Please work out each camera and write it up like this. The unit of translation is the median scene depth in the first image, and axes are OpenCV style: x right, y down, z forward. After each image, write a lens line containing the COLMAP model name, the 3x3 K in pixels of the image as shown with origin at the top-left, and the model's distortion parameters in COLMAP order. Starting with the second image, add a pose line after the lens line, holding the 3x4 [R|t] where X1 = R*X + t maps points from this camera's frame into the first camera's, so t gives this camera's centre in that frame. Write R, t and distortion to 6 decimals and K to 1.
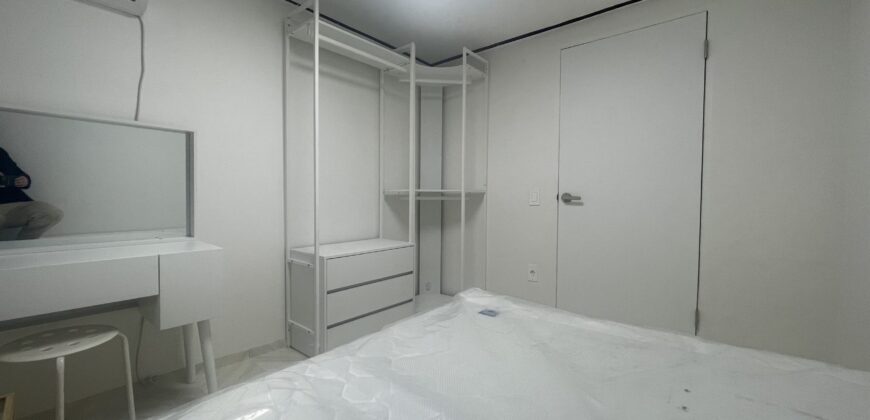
lens RADIAL K [[359.8, 0, 439.4], [0, 359.8, 208.4], [0, 0, 1]] dist [0.020159, -0.000035]
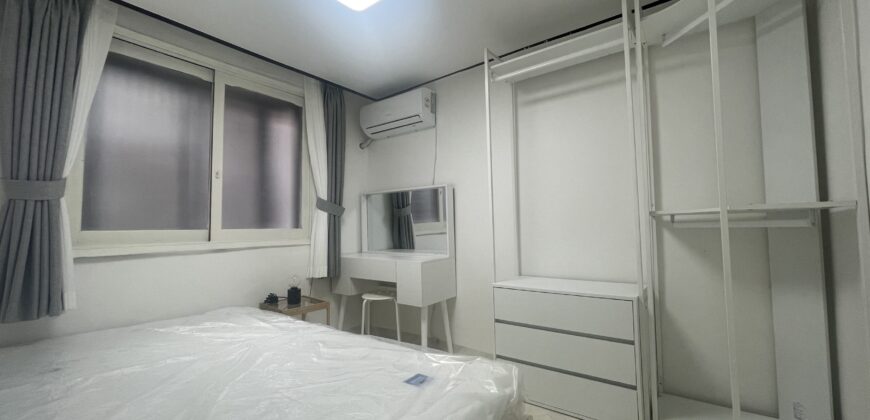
lens RADIAL K [[359.8, 0, 439.4], [0, 359.8, 208.4], [0, 0, 1]] dist [0.020159, -0.000035]
pose [[0.019016, -0.066454, -0.997608, 0.633835], [-0.020426, 0.997555, -0.066840, -0.009266], [0.999611, 0.021648, 0.017612, 0.716924]]
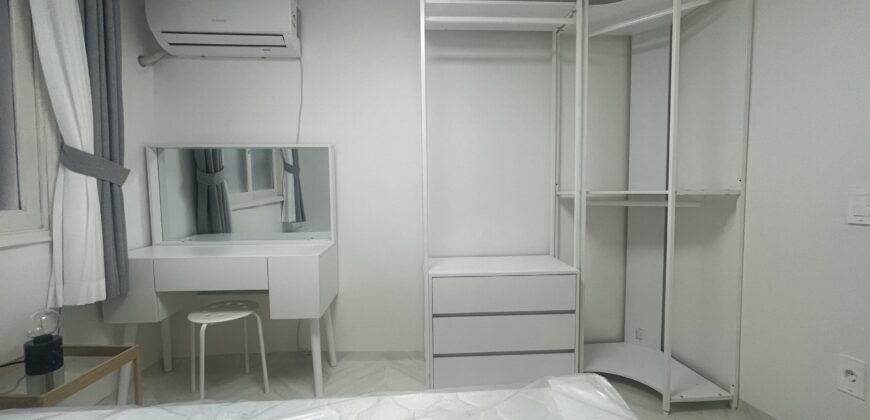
lens RADIAL K [[351.8, 0, 435.0], [0, 351.8, 210.0], [0, 0, 1]] dist [-0.001604, -0.000250]
pose [[0.670963, 0.023507, -0.741118, 0.267485], [-0.011720, 0.999709, 0.021099, -0.031754], [0.741398, -0.005471, 0.671044, 0.388880]]
